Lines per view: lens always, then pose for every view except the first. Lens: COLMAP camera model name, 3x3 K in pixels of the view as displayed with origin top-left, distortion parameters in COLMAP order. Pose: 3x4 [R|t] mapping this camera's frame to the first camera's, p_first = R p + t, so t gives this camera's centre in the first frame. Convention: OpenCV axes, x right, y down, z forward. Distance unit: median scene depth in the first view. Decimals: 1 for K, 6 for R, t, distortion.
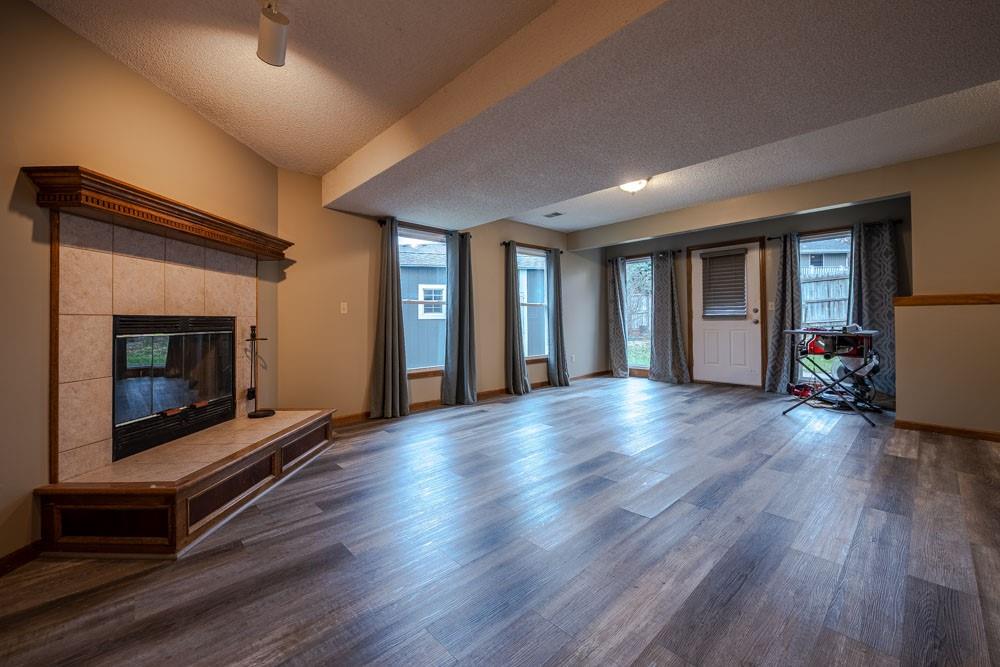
lens RADIAL K [[398.0, 0, 502.3], [0, 398.0, 332.4], [0, 0, 1]] dist [-0.000626, -0.000516]
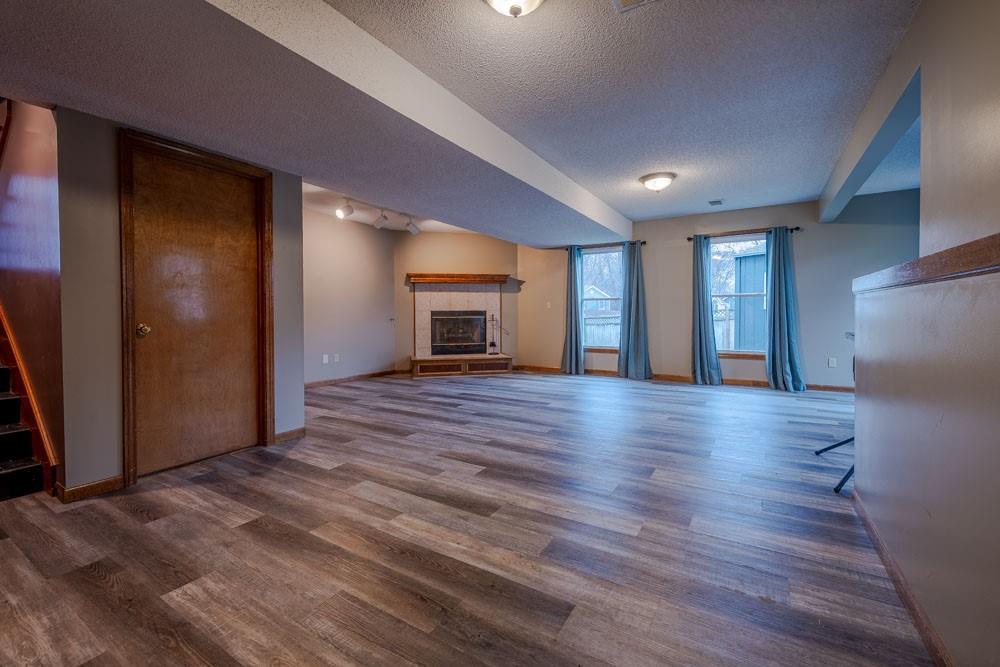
lens RADIAL K [[398.0, 0, 502.3], [0, 398.0, 332.4], [0, 0, 1]] dist [-0.000626, -0.000516]
pose [[0.295448, 0.053258, -0.953873, 1.481192], [-0.025757, 0.998526, 0.047773, -0.022432], [0.955012, 0.010455, 0.296384, 0.367691]]
